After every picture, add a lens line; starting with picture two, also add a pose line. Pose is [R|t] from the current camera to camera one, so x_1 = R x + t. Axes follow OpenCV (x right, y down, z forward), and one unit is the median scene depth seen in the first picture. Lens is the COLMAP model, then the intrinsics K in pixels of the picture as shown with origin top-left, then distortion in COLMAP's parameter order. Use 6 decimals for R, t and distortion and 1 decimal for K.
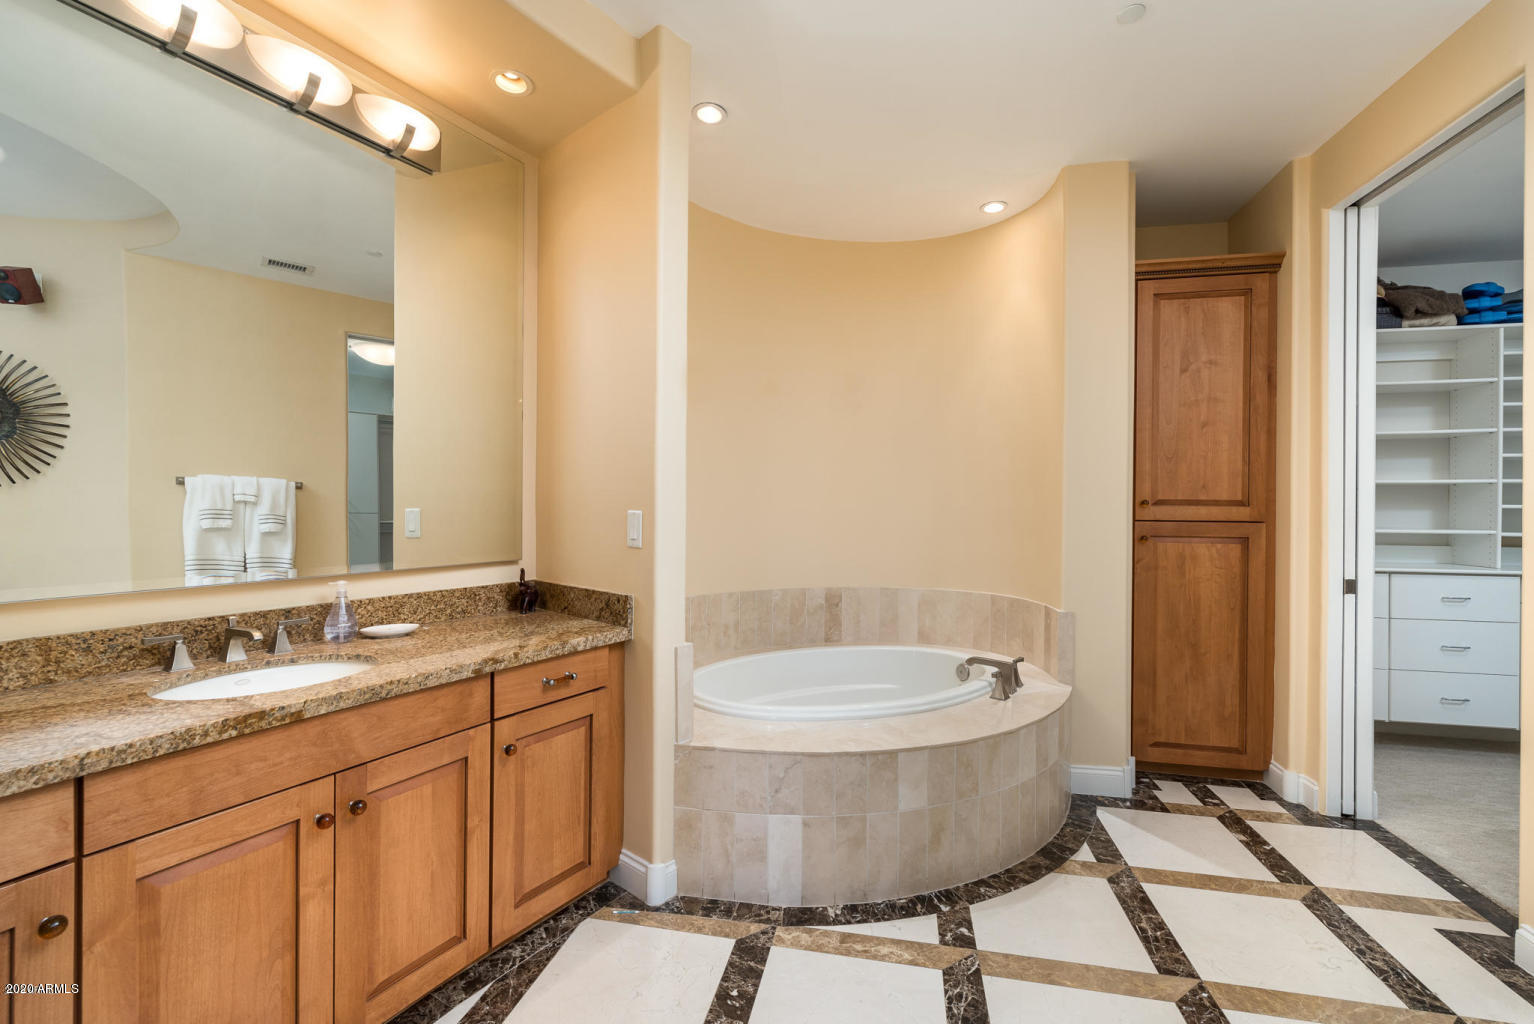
lens RADIAL K [[663.6, 0, 766.2], [0, 663.6, 508.8], [0, 0, 1]] dist [0.001073, 0.000048]
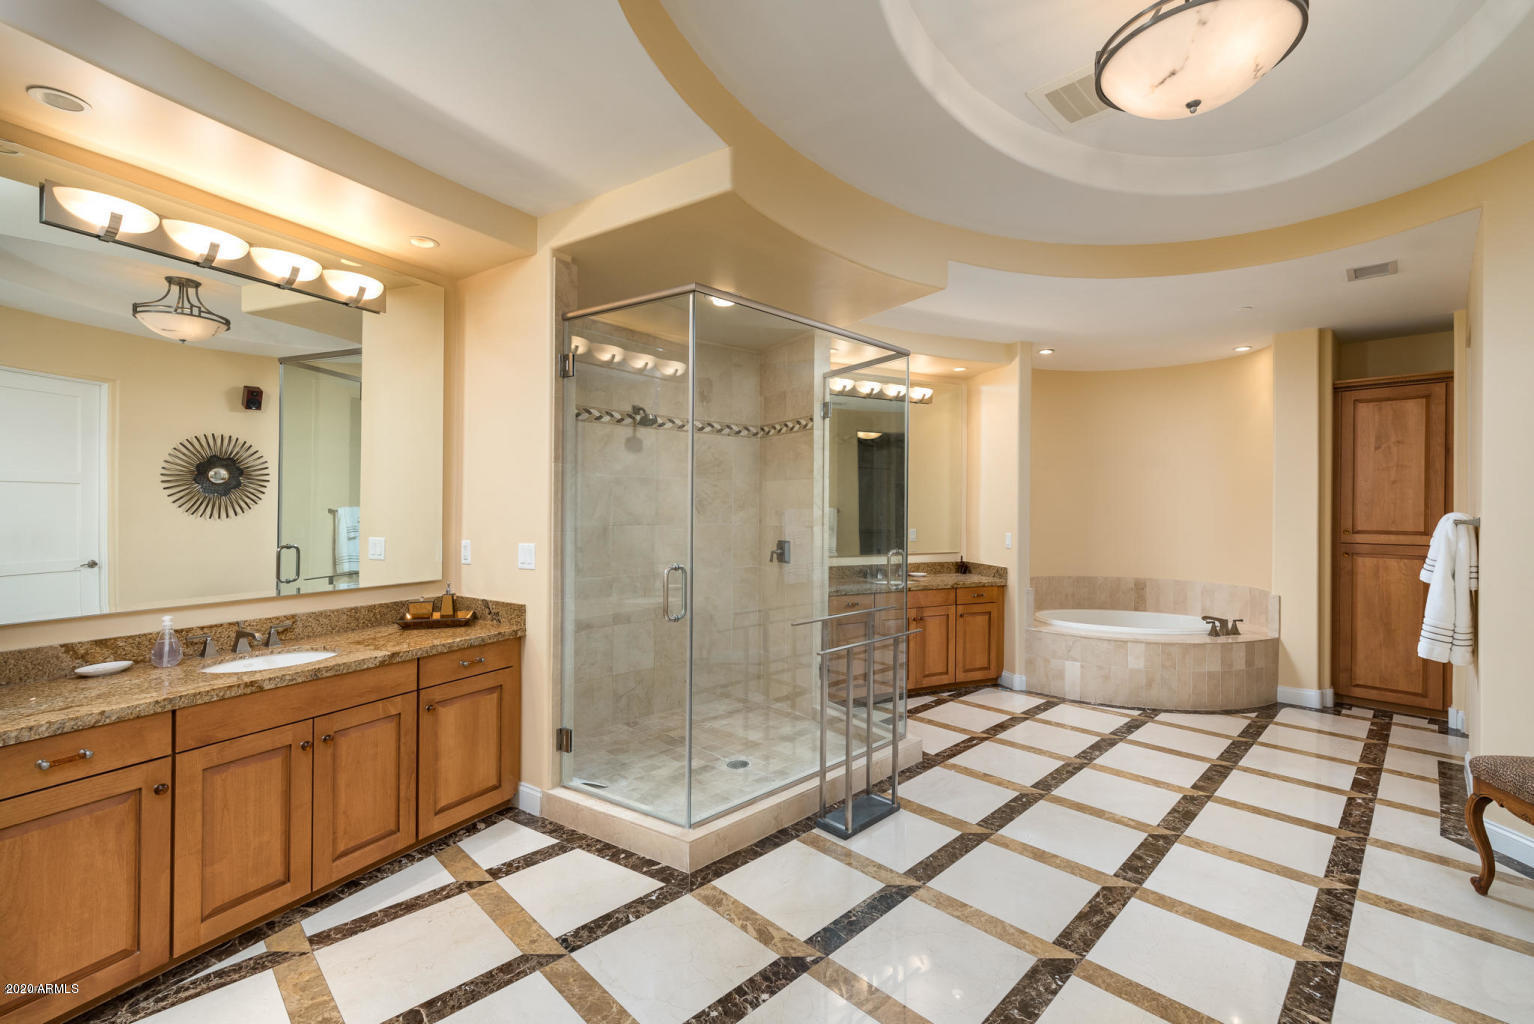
lens RADIAL K [[663.6, 0, 763.6], [0, 663.6, 503.8], [0, 0, 1]] dist [0.001073, 0.000048]
pose [[0.830091, -0.003725, -0.557616, 0.421668], [-0.004009, 0.999912, -0.012648, -0.071278], [0.557614, 0.012735, 0.830003, -1.551383]]
